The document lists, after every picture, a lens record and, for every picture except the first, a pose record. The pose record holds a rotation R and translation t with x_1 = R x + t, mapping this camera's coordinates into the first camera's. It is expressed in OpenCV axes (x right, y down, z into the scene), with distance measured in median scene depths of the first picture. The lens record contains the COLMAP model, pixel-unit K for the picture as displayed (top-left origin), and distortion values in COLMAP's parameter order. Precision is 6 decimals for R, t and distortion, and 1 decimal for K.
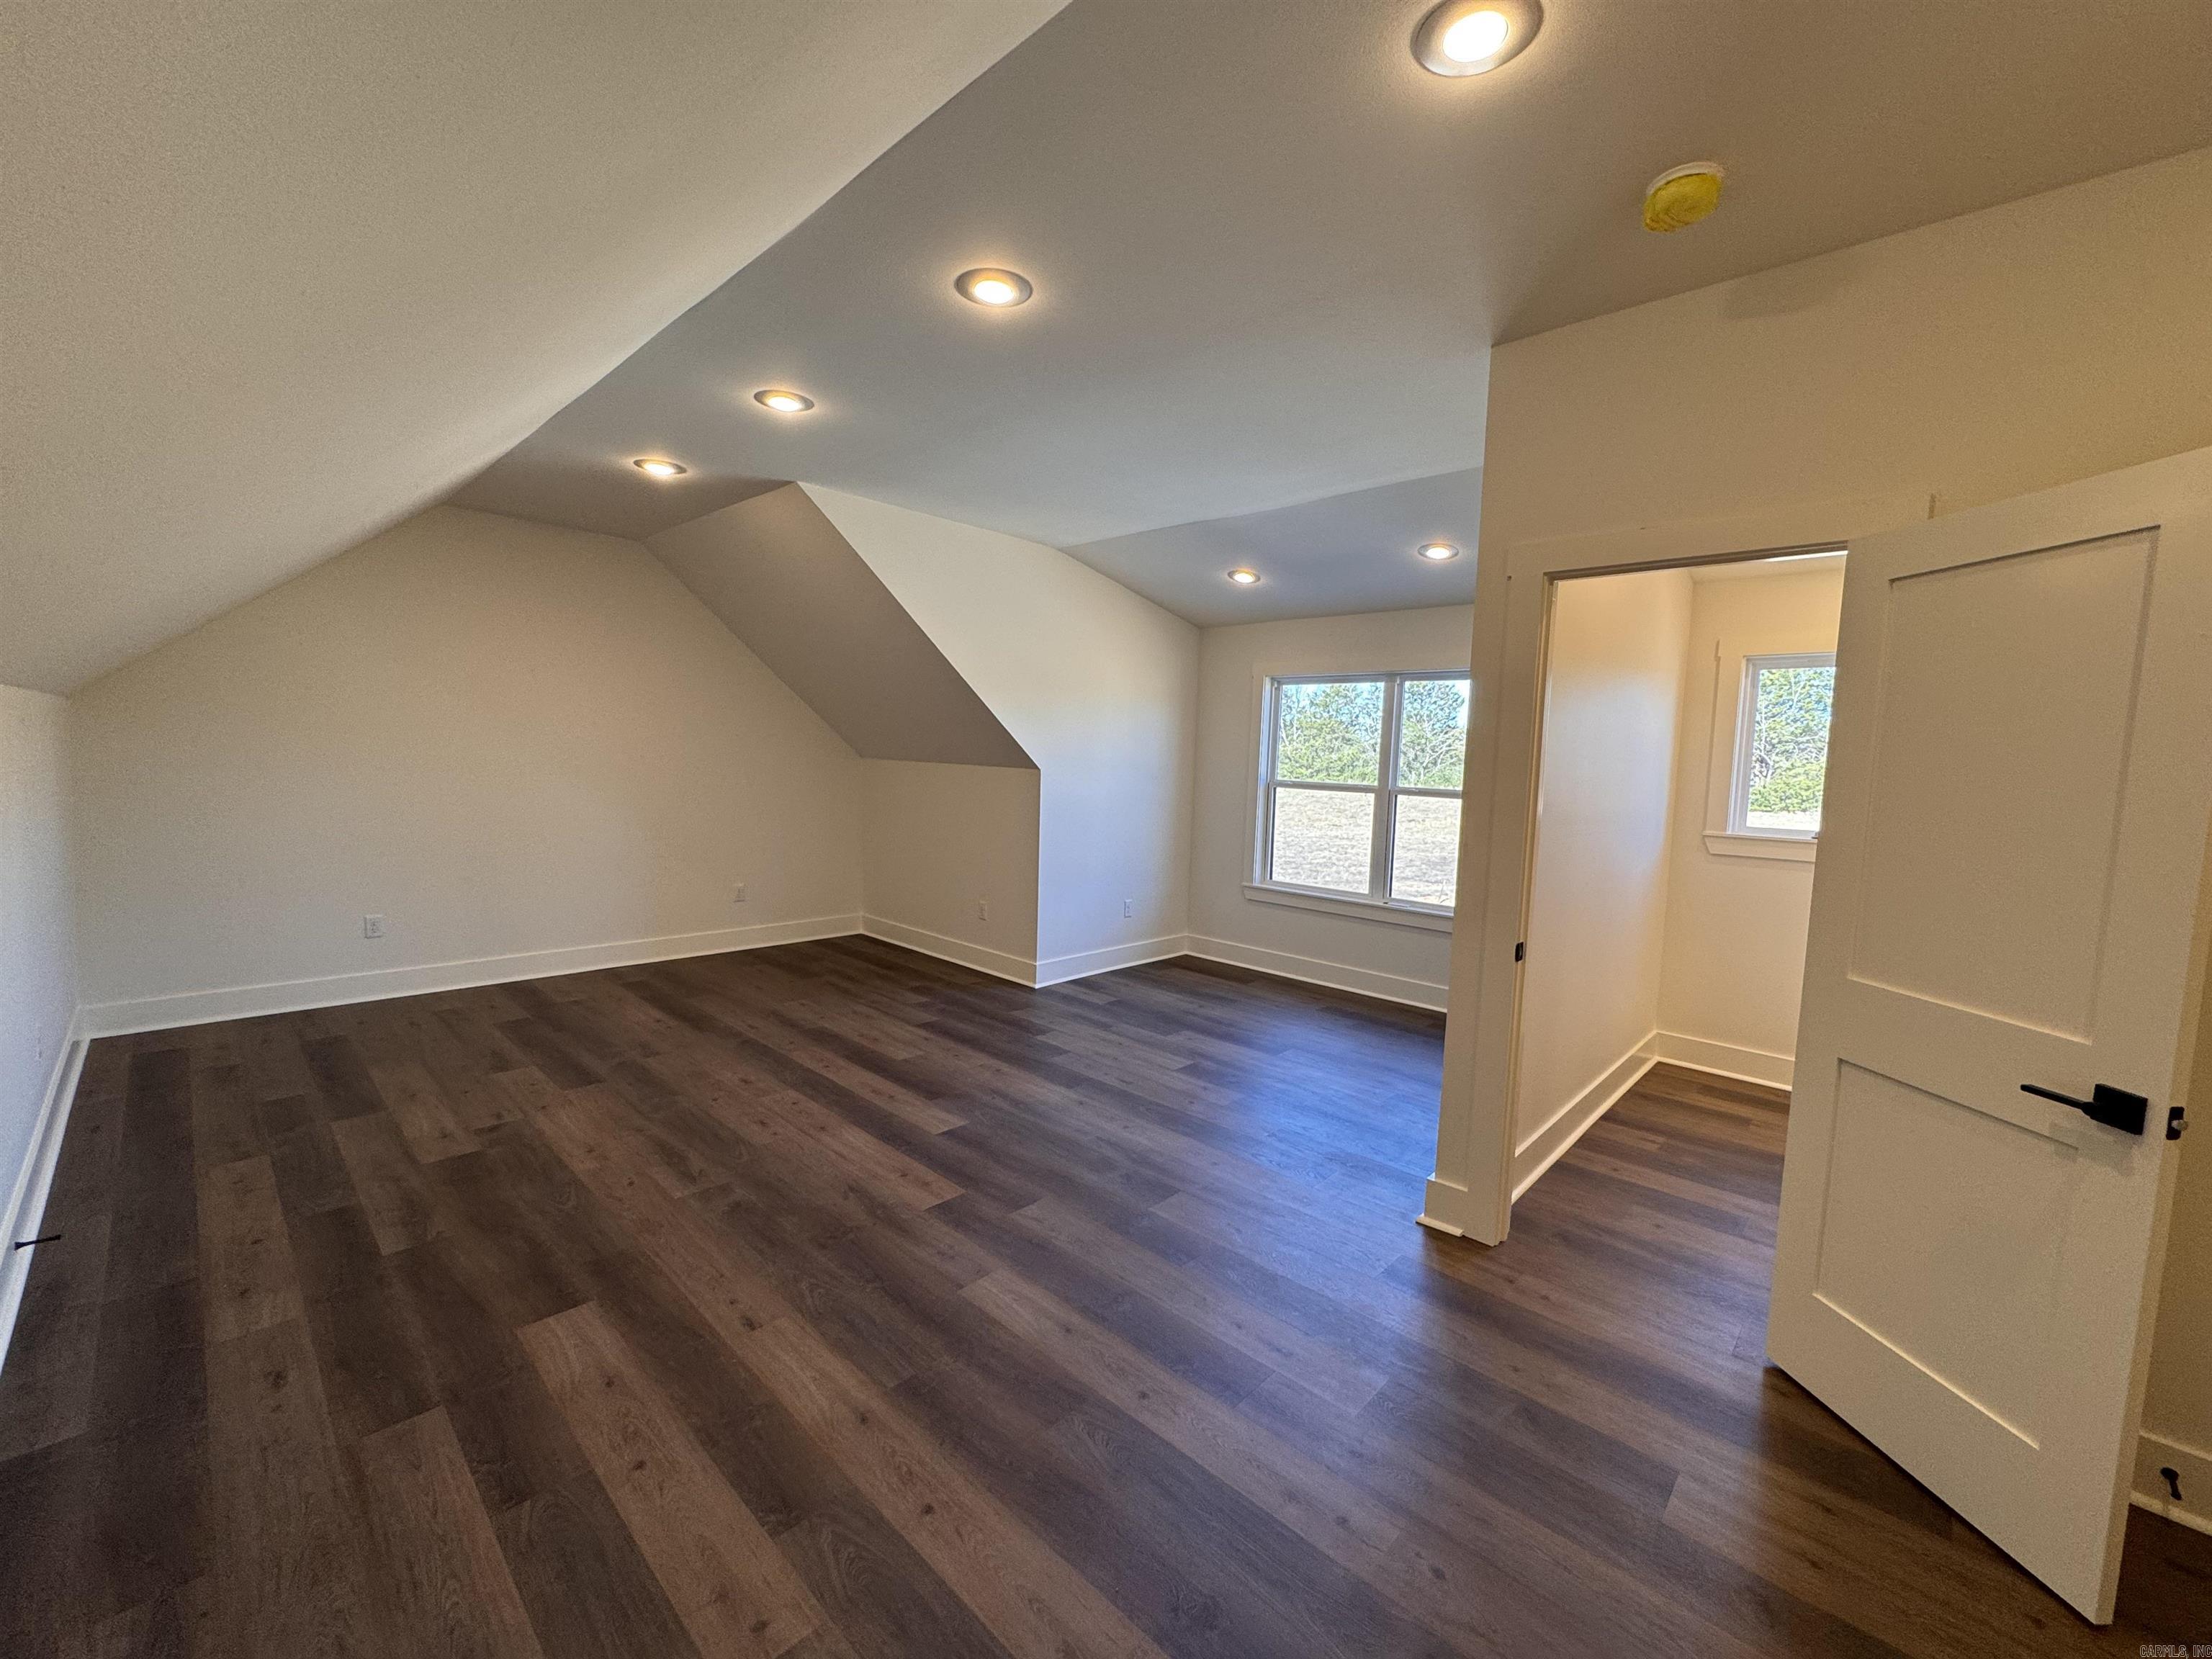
lens RADIAL K [[883.2, 0, 1111.1], [0, 883.2, 829.1], [0, 0, 1]] dist [-0.005278, 0.000477]
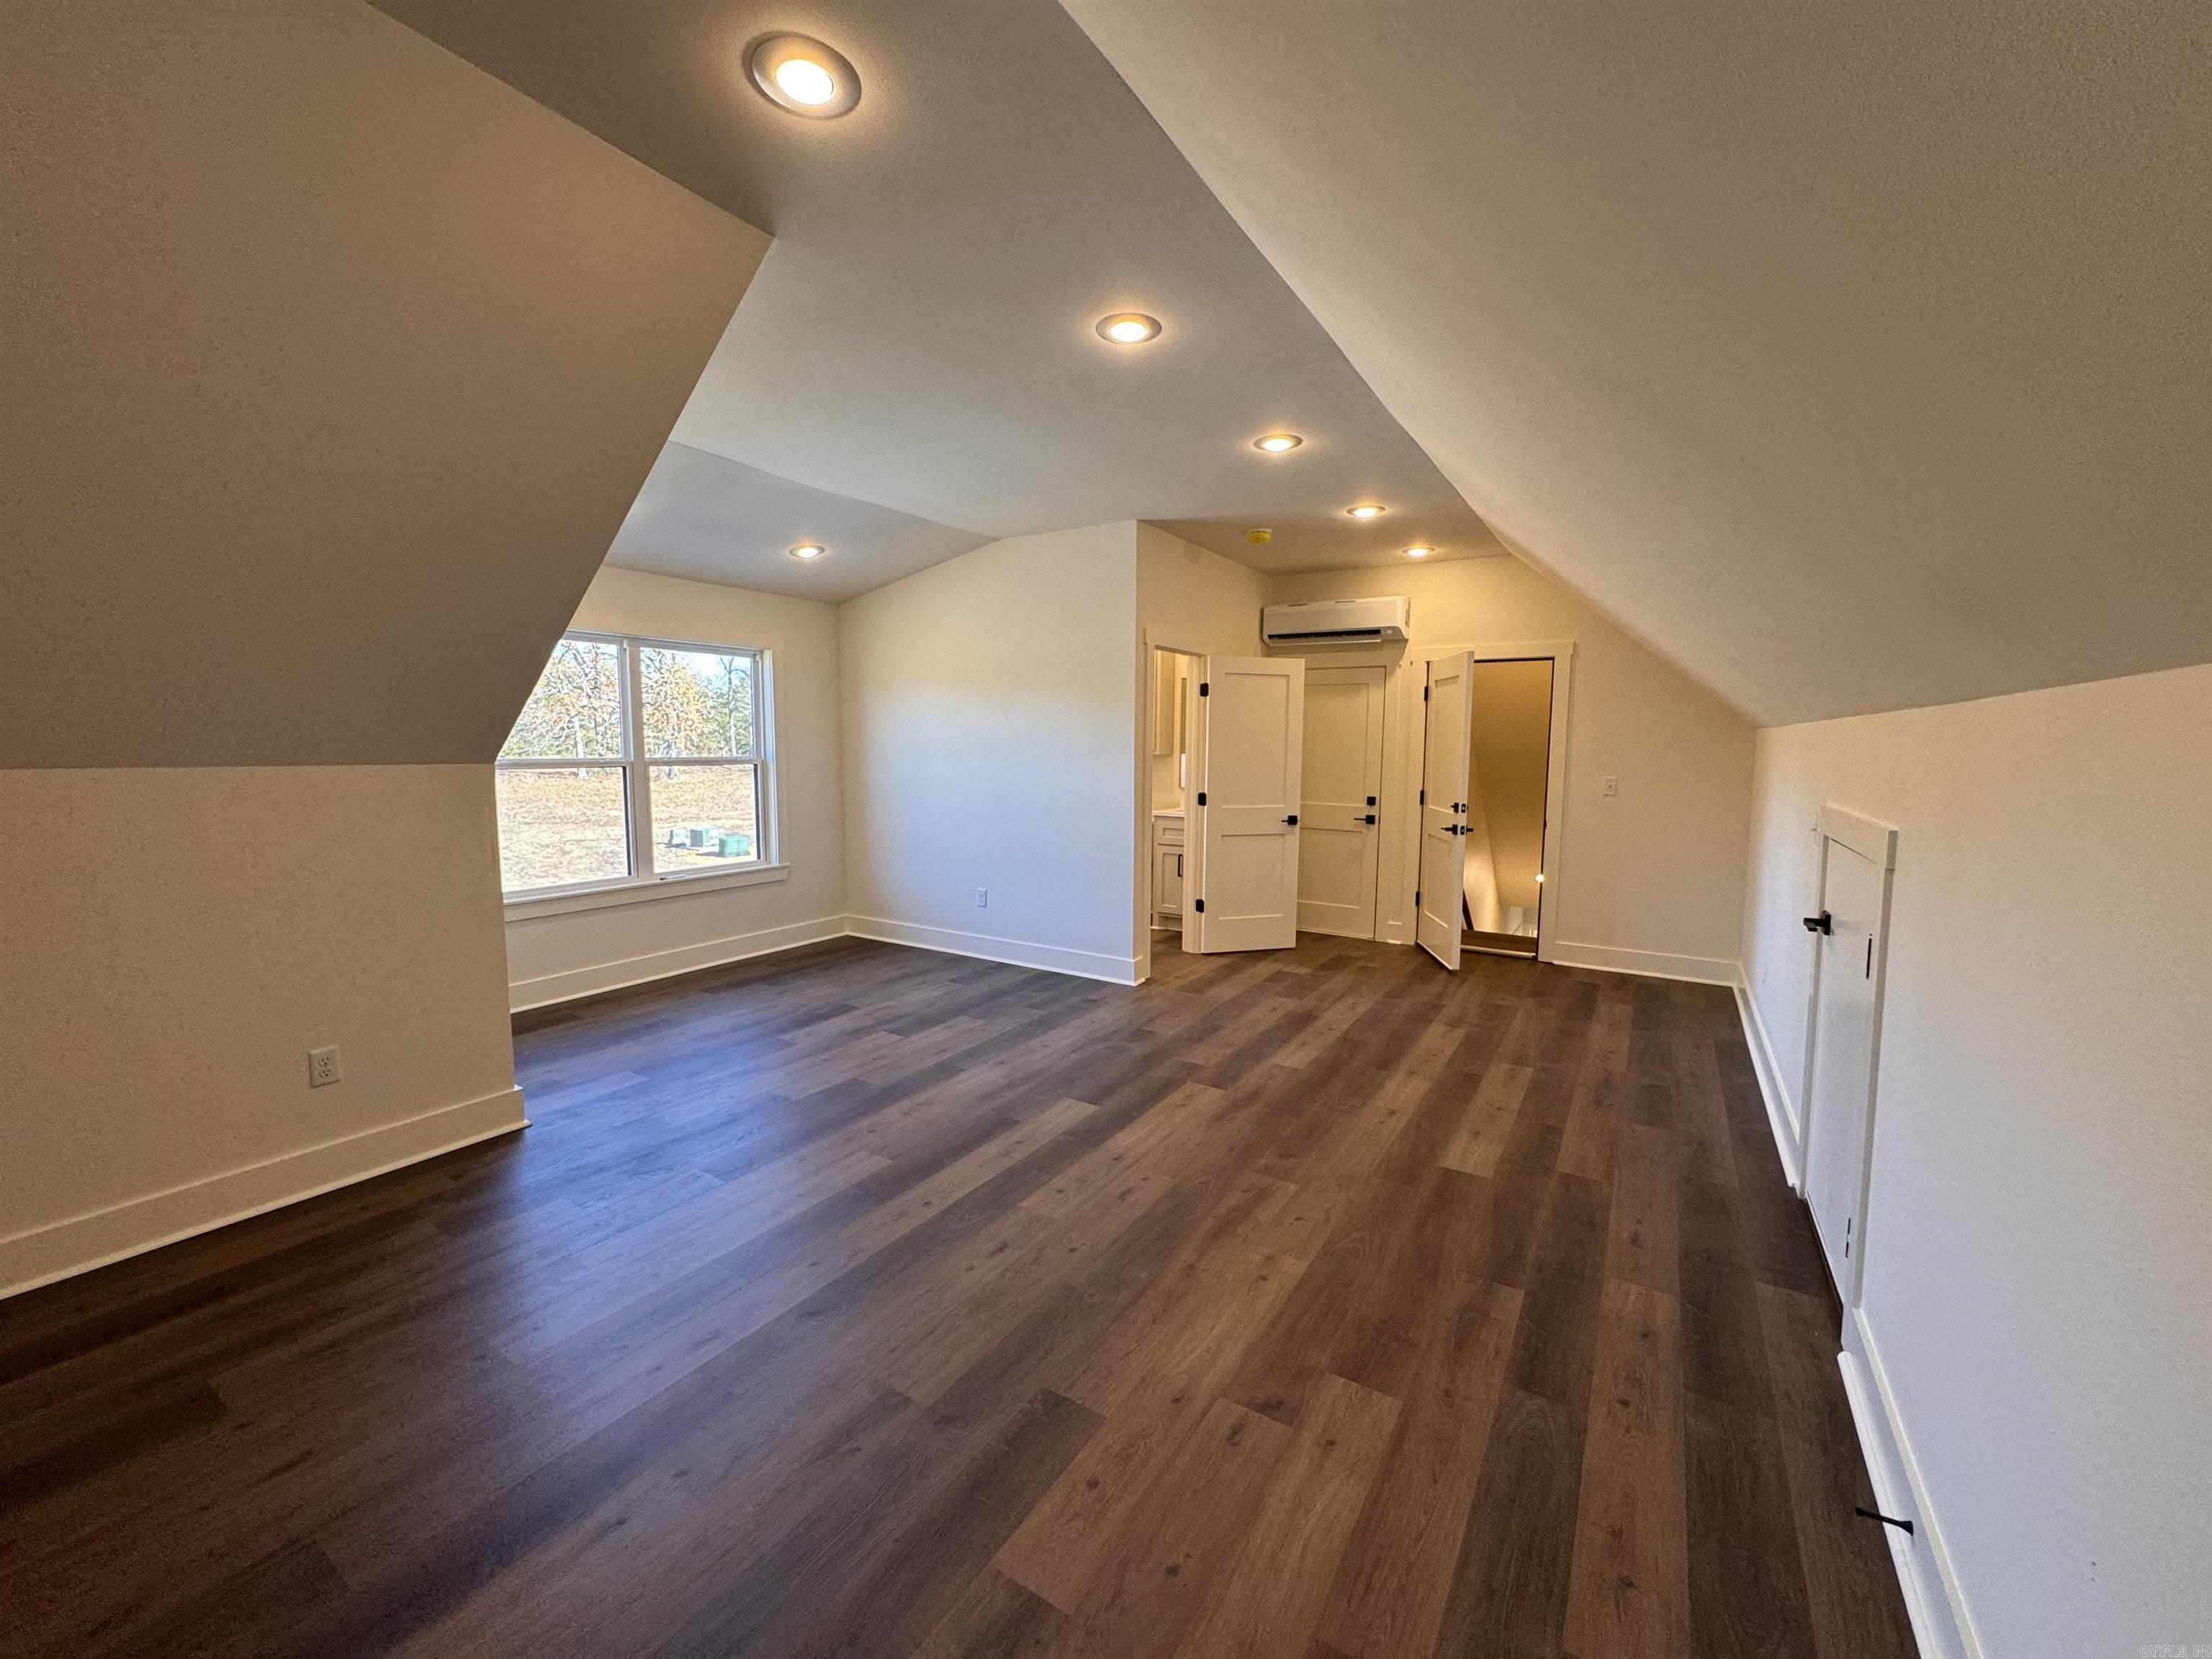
lens RADIAL K [[883.2, 0, 1098.3], [0, 883.2, 817.9], [0, 0, 1]] dist [-0.005278, 0.000477]
pose [[-0.185663, -0.125368, 0.974583, -1.394158], [0.066344, 0.987965, 0.139729, -0.167577], [-0.980371, 0.090600, -0.175111, 1.362259]]
